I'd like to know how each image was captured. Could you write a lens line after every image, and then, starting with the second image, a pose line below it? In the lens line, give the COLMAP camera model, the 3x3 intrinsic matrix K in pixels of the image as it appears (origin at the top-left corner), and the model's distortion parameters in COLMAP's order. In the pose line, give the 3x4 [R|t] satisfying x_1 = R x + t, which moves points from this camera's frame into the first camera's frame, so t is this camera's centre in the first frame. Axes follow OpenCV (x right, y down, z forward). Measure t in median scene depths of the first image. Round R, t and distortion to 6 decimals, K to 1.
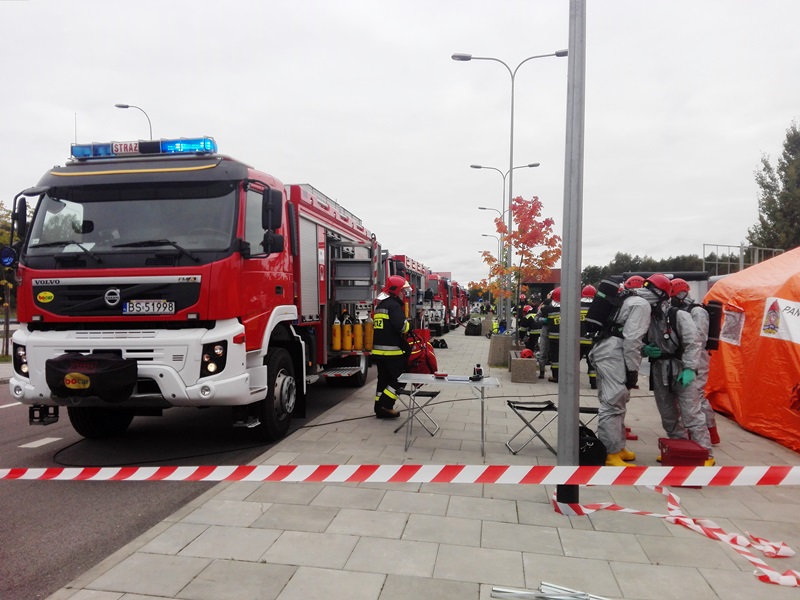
lens RADIAL K [[638.7, 0, 388.9], [0, 638.7, 305.0], [0, 0, 1]] dist [0.075228, -0.150393]
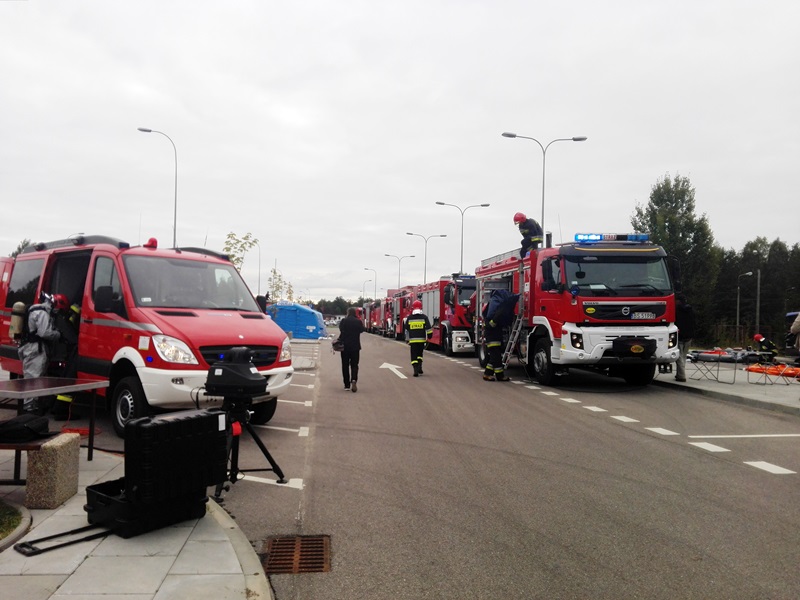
lens RADIAL K [[638.7, 0, 388.9], [0, 638.7, 305.0], [0, 0, 1]] dist [0.075228, -0.150393]
pose [[0.964087, 0.015759, 0.265119, -0.301875], [-0.010111, 0.999692, -0.022654, 0.004107], [-0.265394, 0.019160, 0.963950, -0.143447]]
